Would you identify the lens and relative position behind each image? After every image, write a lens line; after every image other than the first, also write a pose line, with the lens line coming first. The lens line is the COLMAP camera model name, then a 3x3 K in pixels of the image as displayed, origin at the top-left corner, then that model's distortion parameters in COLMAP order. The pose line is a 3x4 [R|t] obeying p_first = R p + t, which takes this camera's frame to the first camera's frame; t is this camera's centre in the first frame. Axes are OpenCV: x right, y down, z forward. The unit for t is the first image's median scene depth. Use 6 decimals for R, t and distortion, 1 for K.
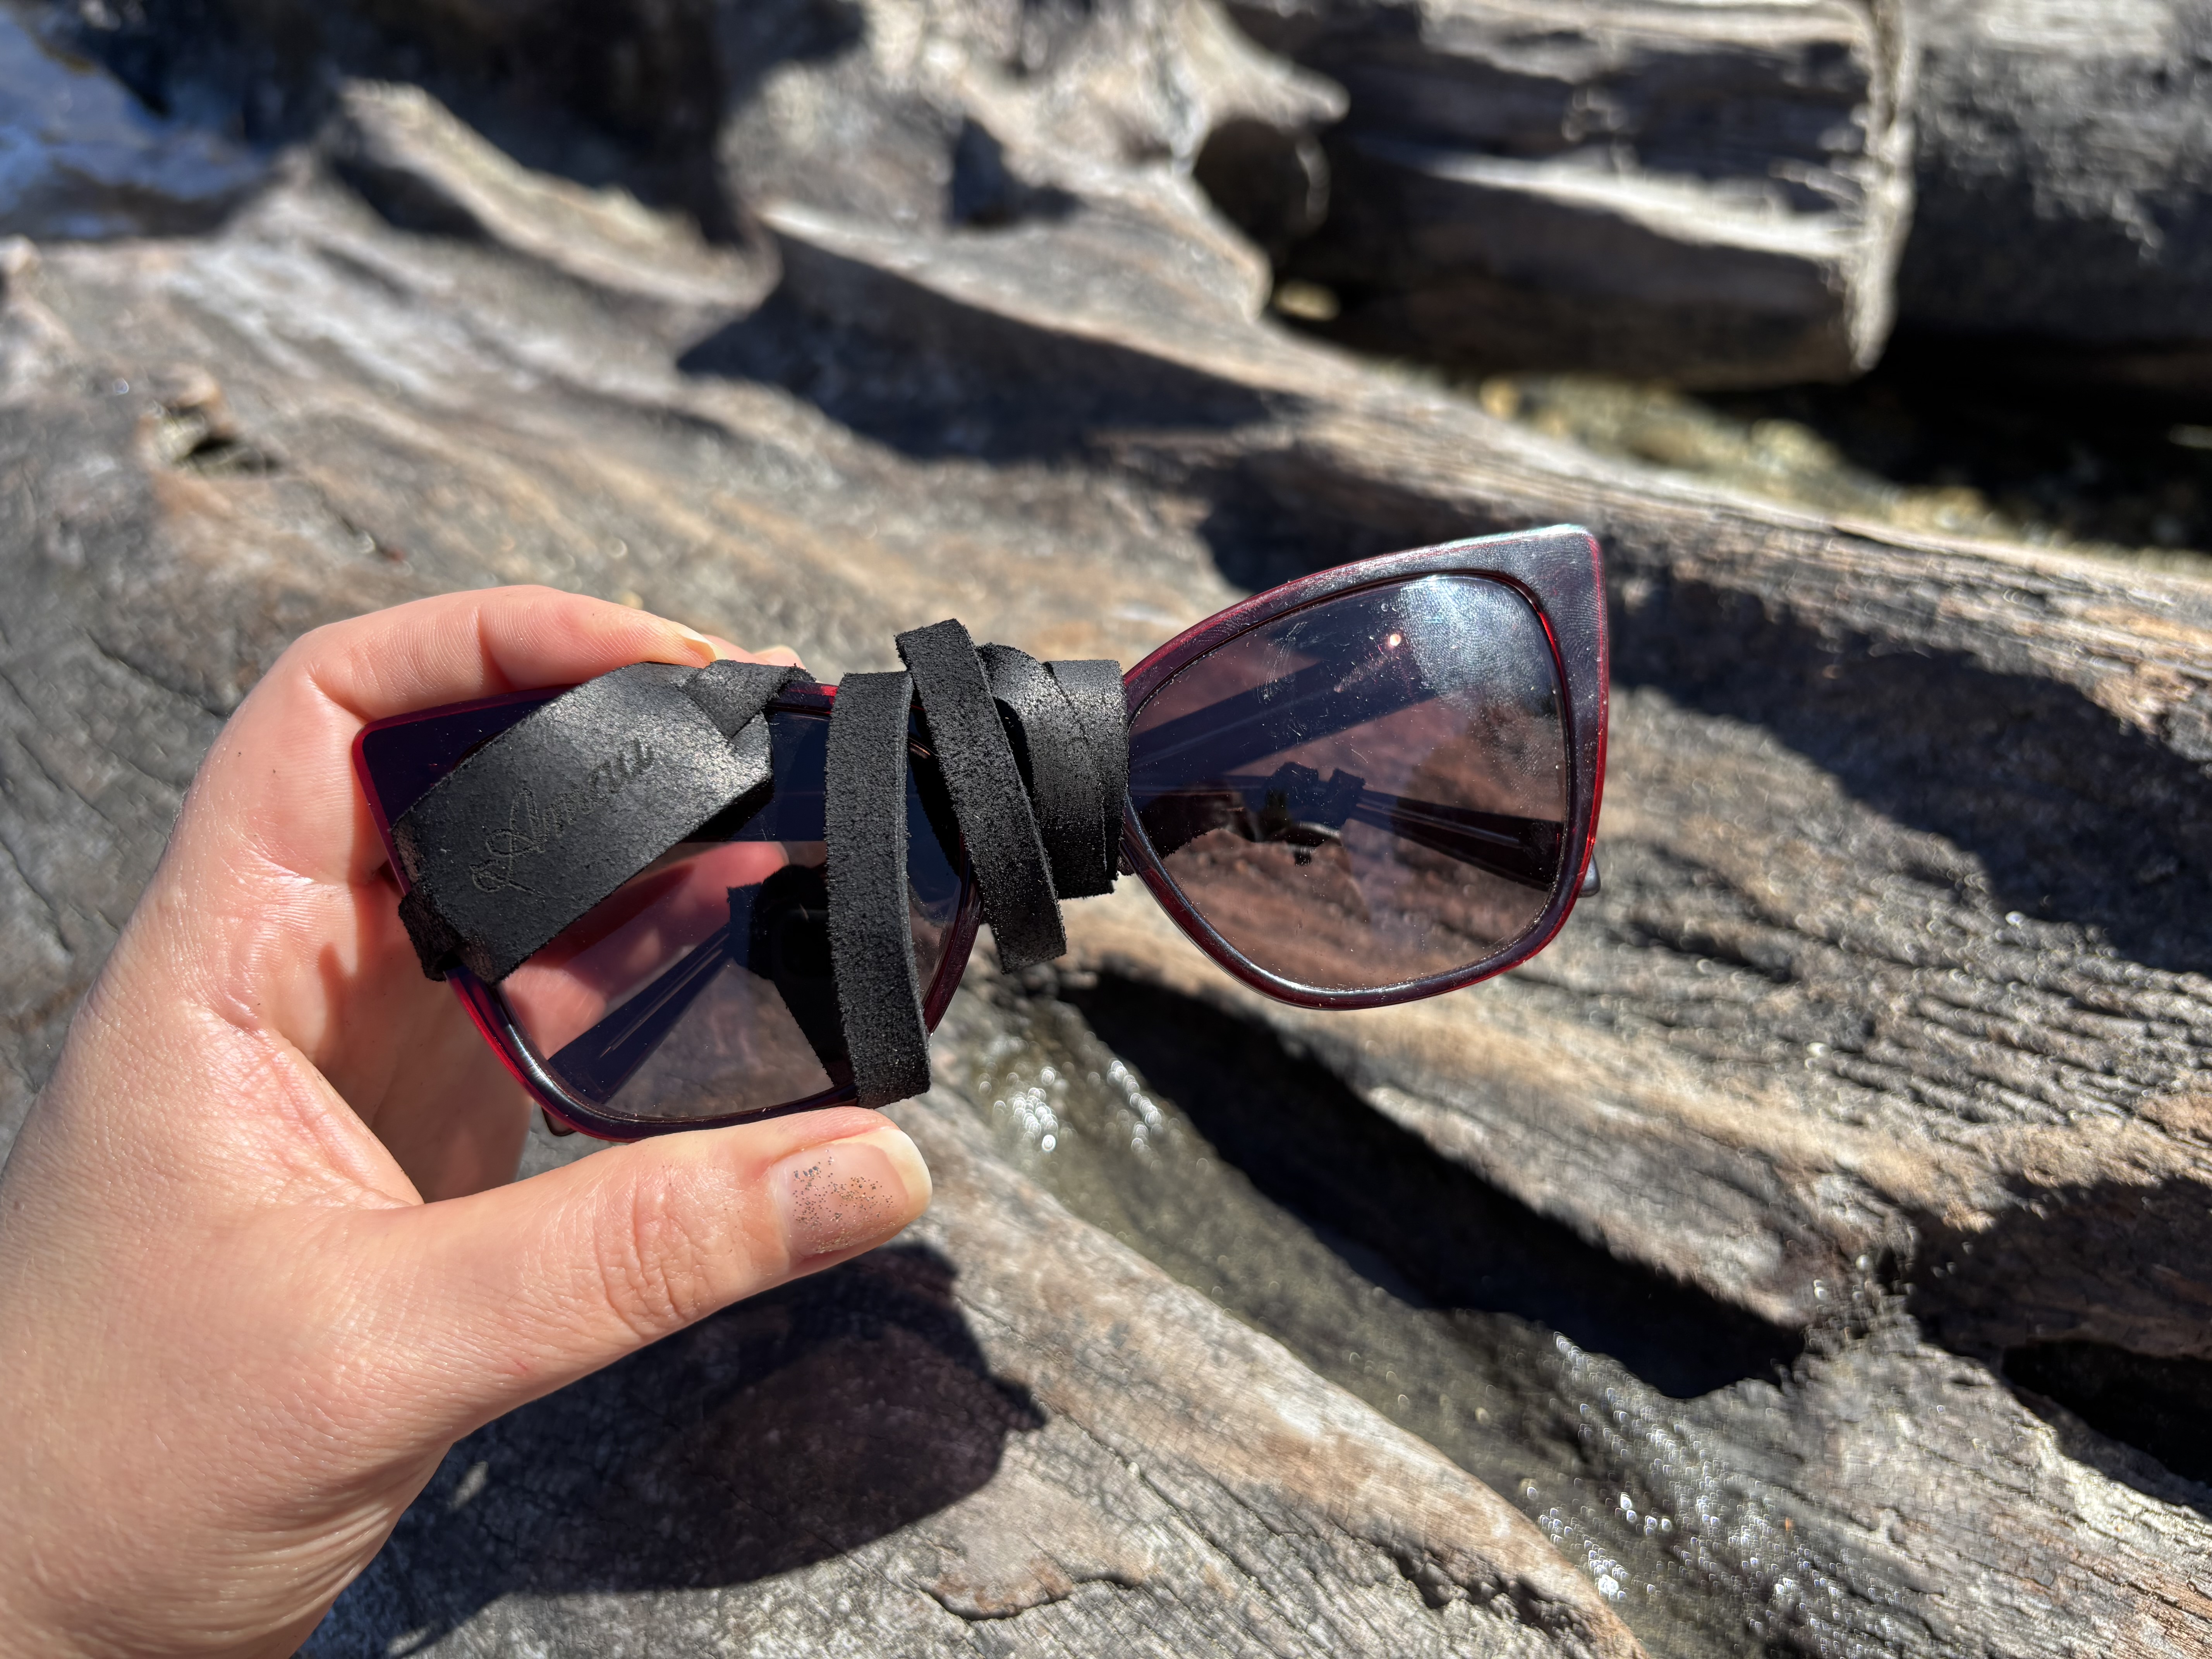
lens RADIAL K [[1748.6, 0, 1110.2], [0, 1748.6, 816.6], [0, 0, 1]] dist [0.004266, -0.067546]
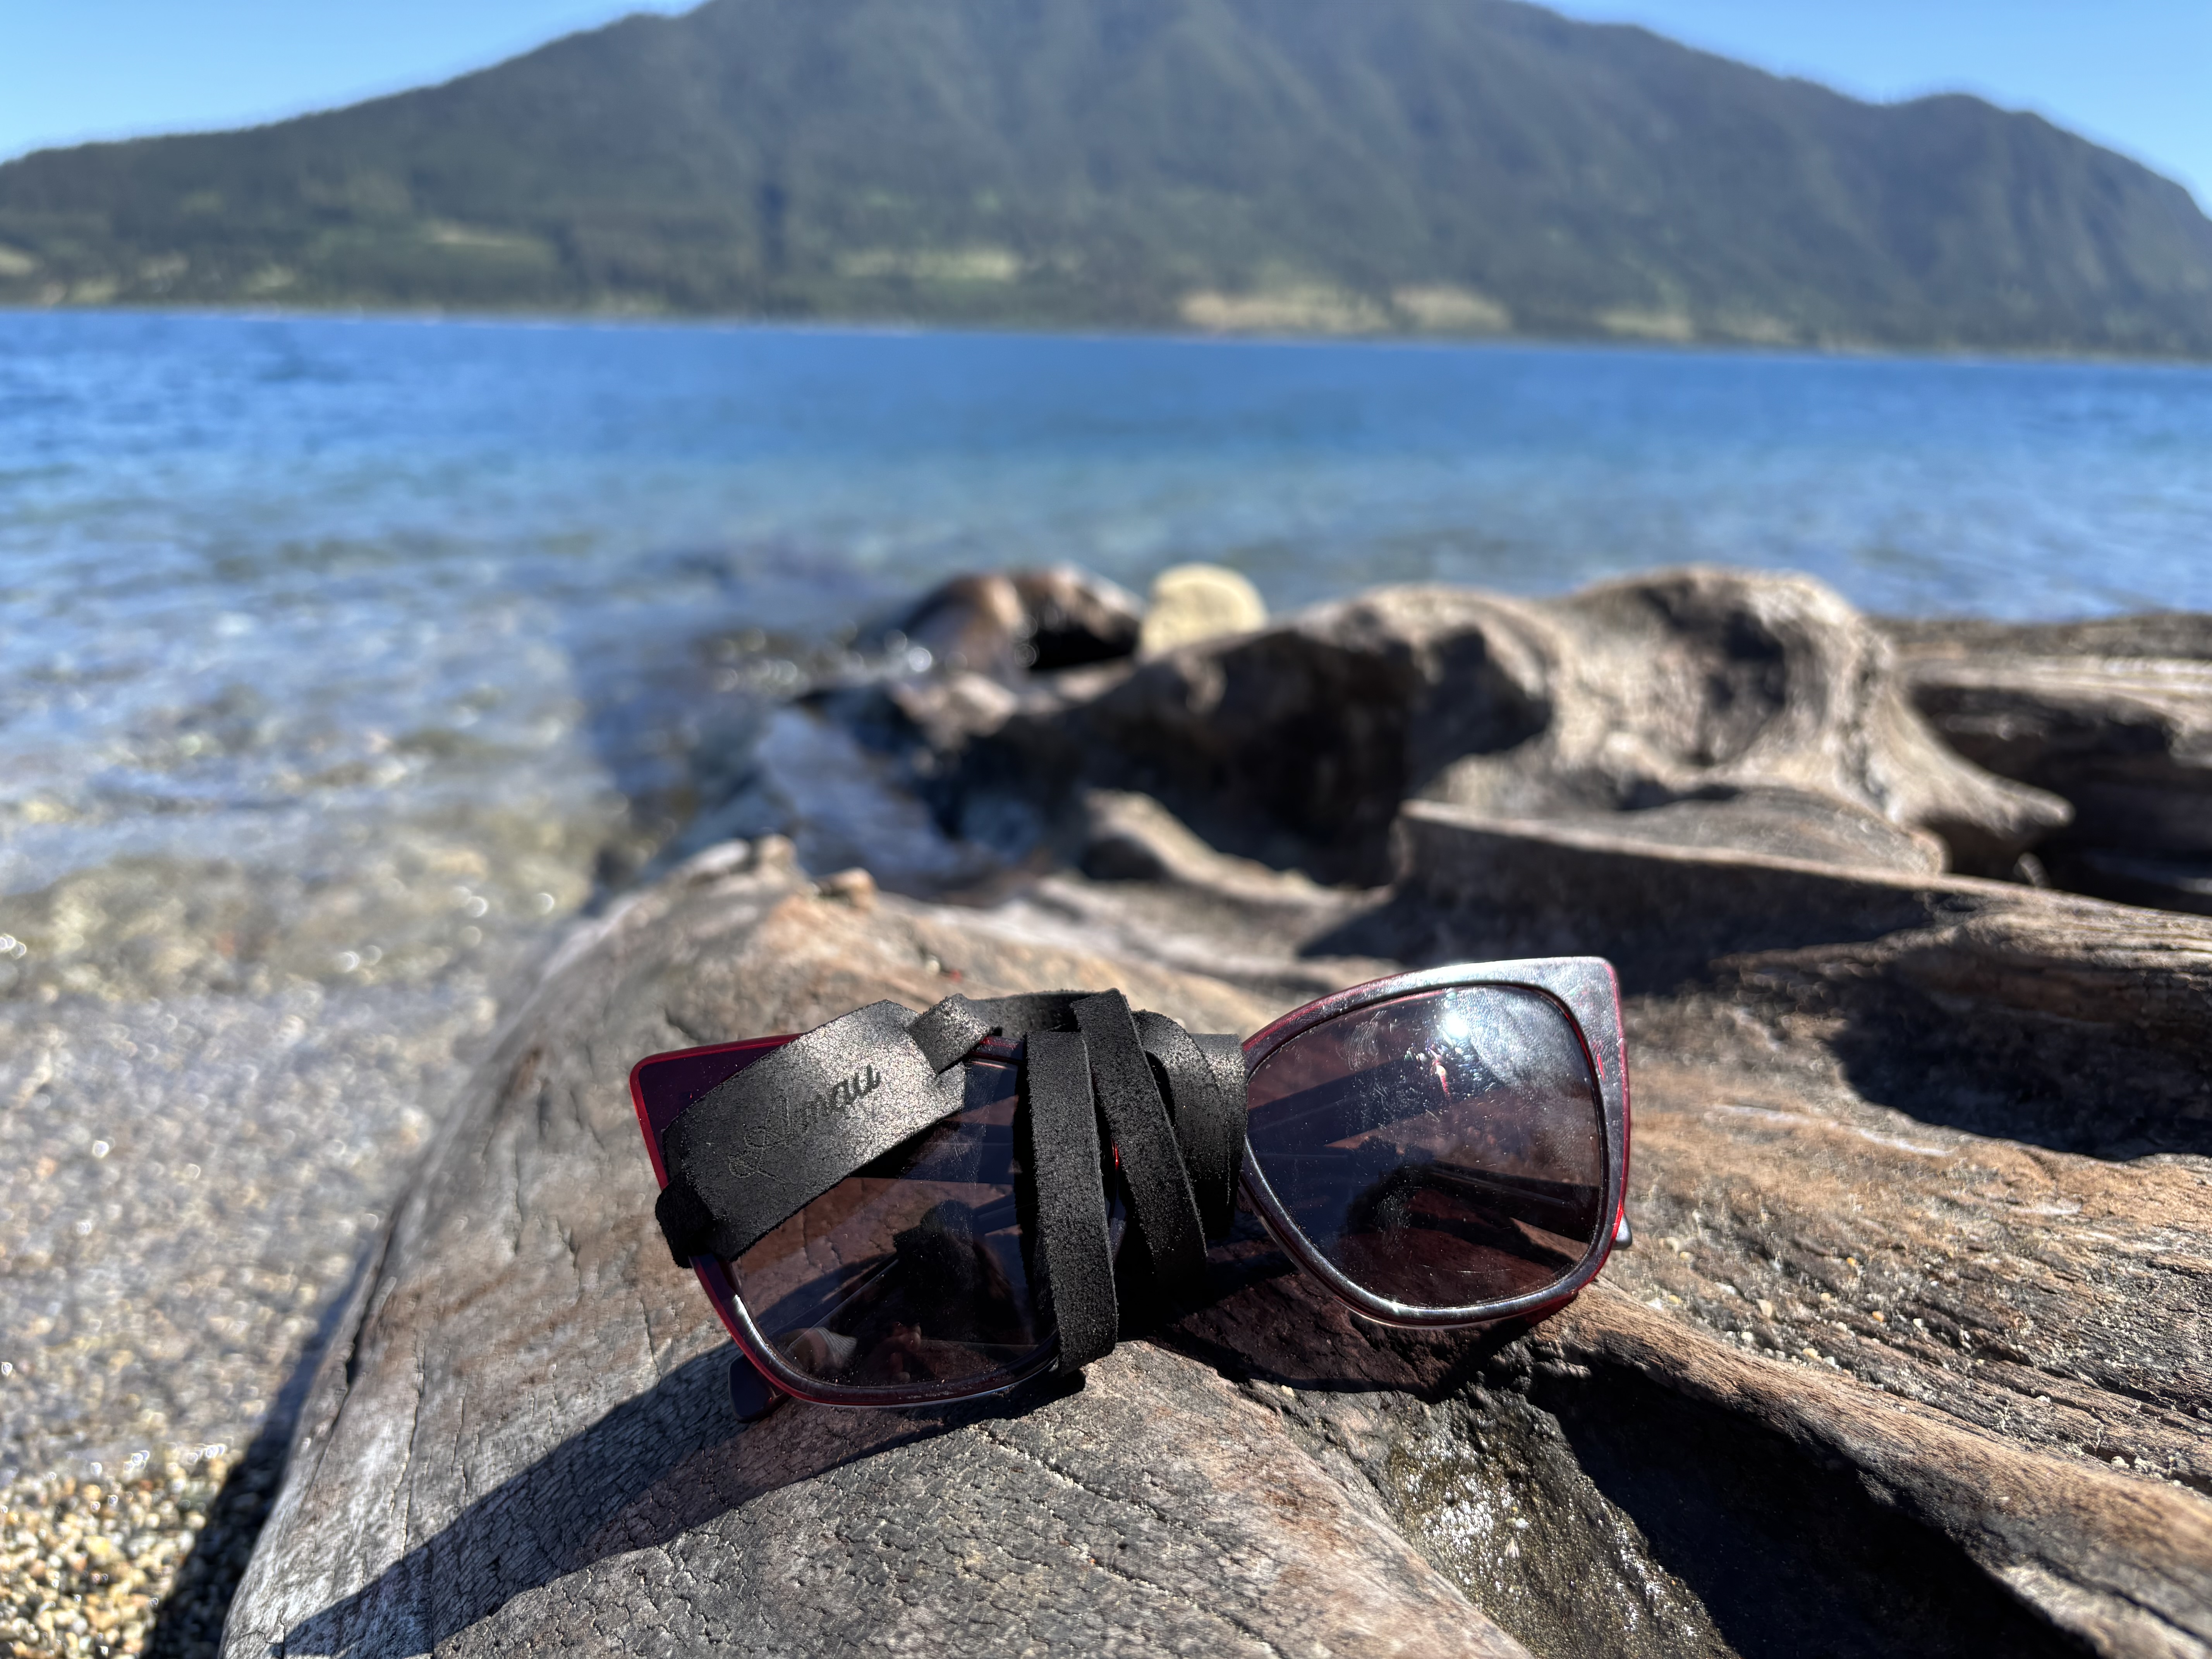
lens RADIAL K [[1748.6, 0, 1110.2], [0, 1748.6, 816.6], [0, 0, 1]] dist [0.004266, -0.067546]
pose [[0.914862, 0.036058, -0.402153, 0.063833], [-0.228958, 0.866718, -0.443146, 0.181199], [0.332574, 0.497494, 0.801183, 0.179442]]
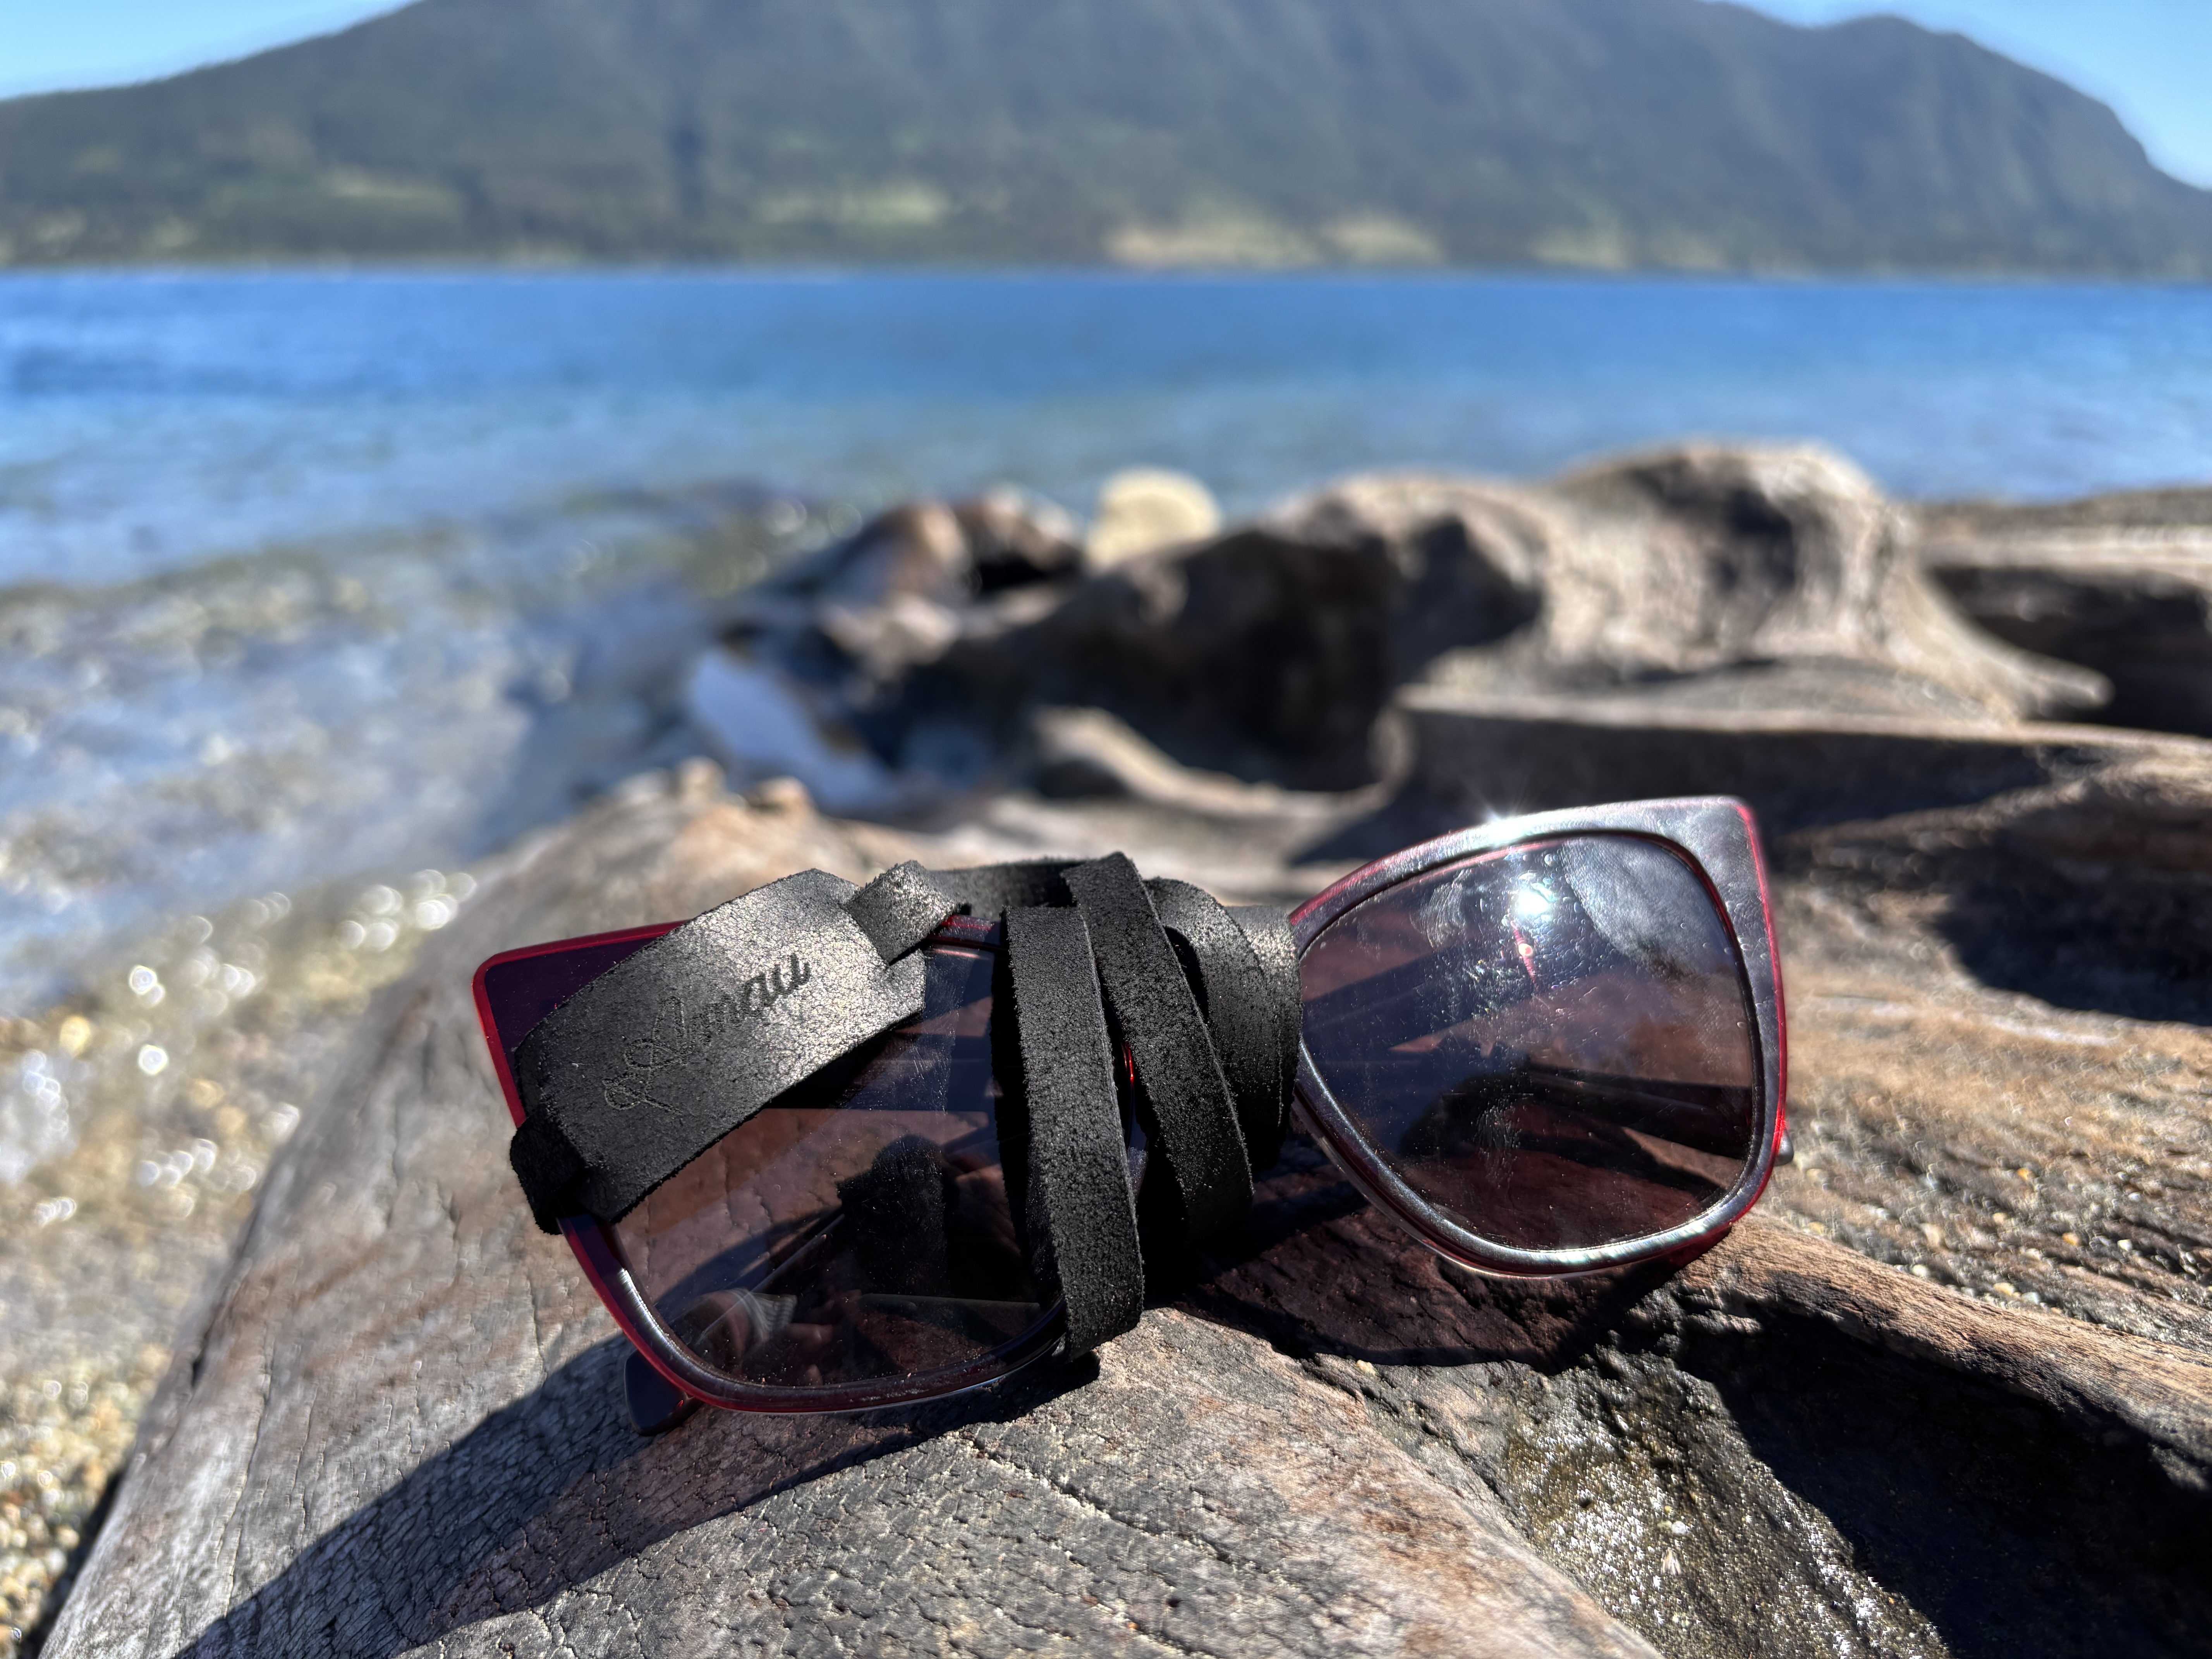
lens RADIAL K [[1763.8, 0, 1106.0], [0, 1763.8, 829.5], [0, 0, 1]] dist [0.001721, -0.062702]
pose [[0.927116, 0.021964, -0.374131, 0.003171], [-0.189750, 0.888382, -0.418057, 0.157239], [0.323189, 0.458579, 0.827801, 0.291190]]
